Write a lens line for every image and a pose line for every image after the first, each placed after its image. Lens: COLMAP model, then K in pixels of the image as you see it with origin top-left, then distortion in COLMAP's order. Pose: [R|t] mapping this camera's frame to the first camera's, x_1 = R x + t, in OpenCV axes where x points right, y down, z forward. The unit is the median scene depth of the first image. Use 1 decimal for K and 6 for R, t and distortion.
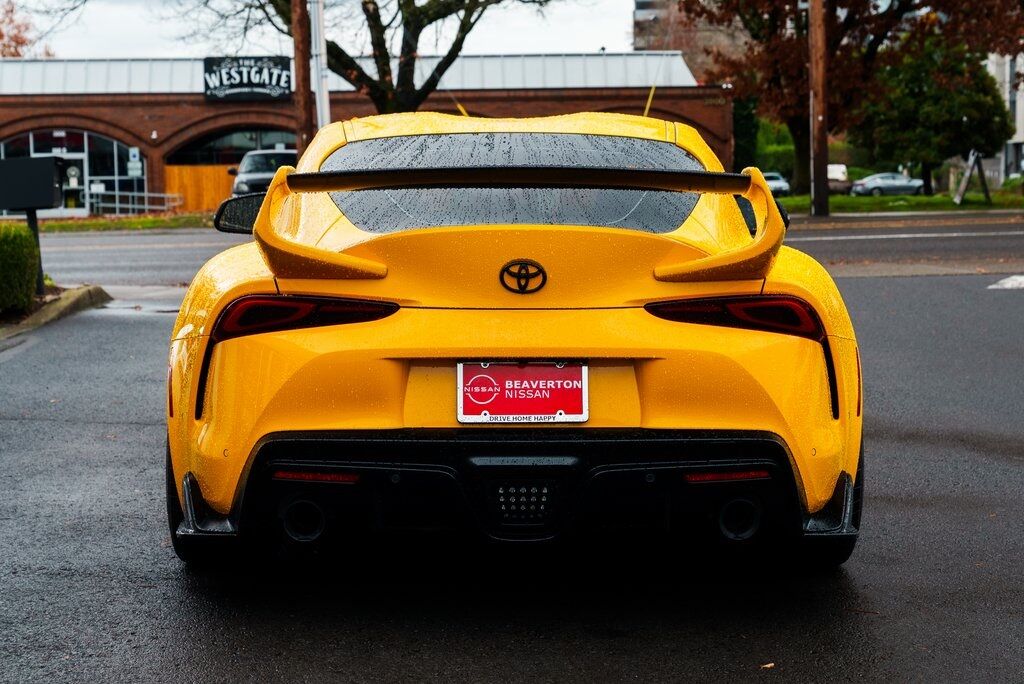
lens RADIAL K [[1863.1, 0, 508.4], [0, 1863.1, 345.9], [0, 0, 1]] dist [0.013682, 0.000000]
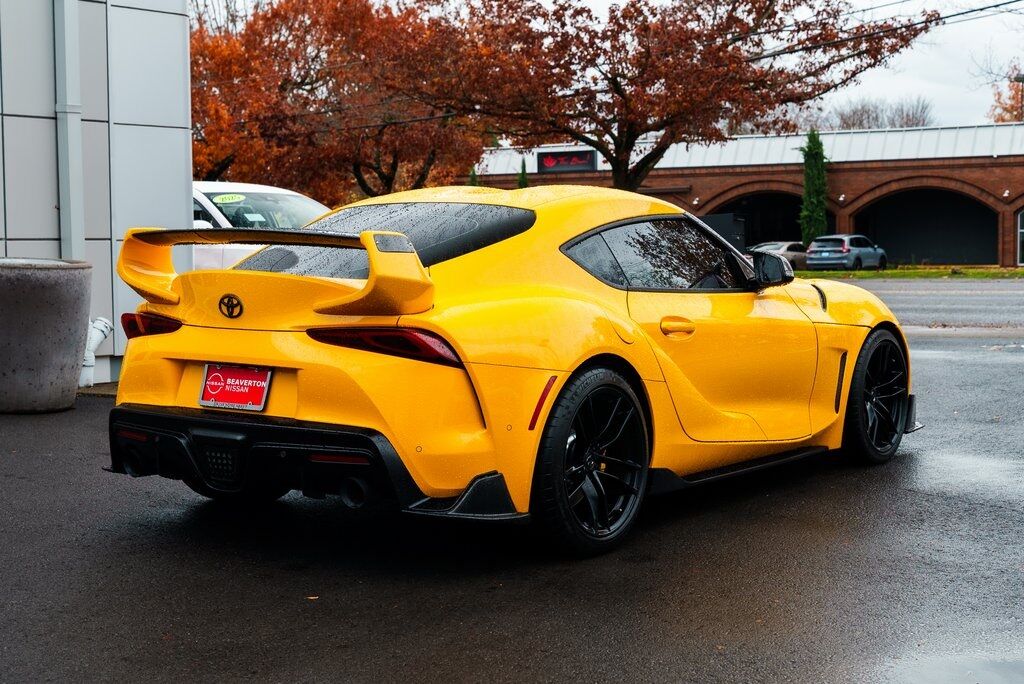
lens RADIAL K [[1652.7, 0, 512.8], [0, 1652.7, 339.2], [0, 0, 1]] dist [-0.027707, 0.000000]
pose [[0.808045, 0.047493, -0.587203, 0.915244], [-0.060970, 0.998135, -0.003172, -0.020742], [0.585957, 0.038365, 0.809434, 0.100152]]
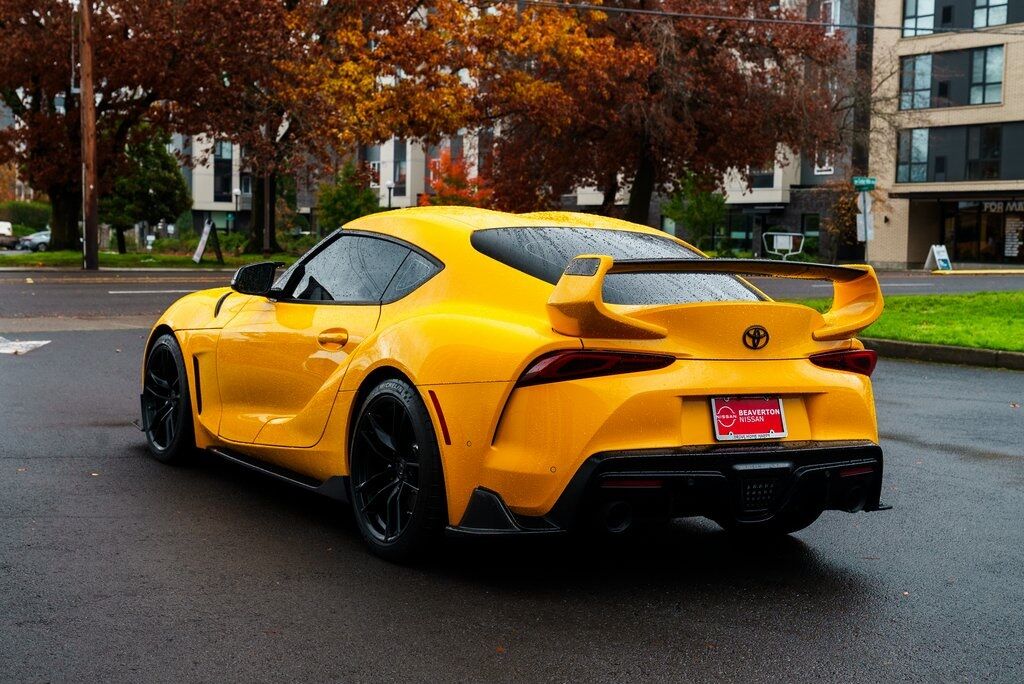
lens RADIAL K [[1561.8, 0, 515.8], [0, 1561.8, 341.3], [0, 0, 1]] dist [0.084724, 0.000000]
pose [[0.859189, 0.001072, 0.511657, -0.758708], [0.010528, 0.999749, -0.019773, -0.012131], [-0.511549, 0.022375, 0.858962, 0.056036]]
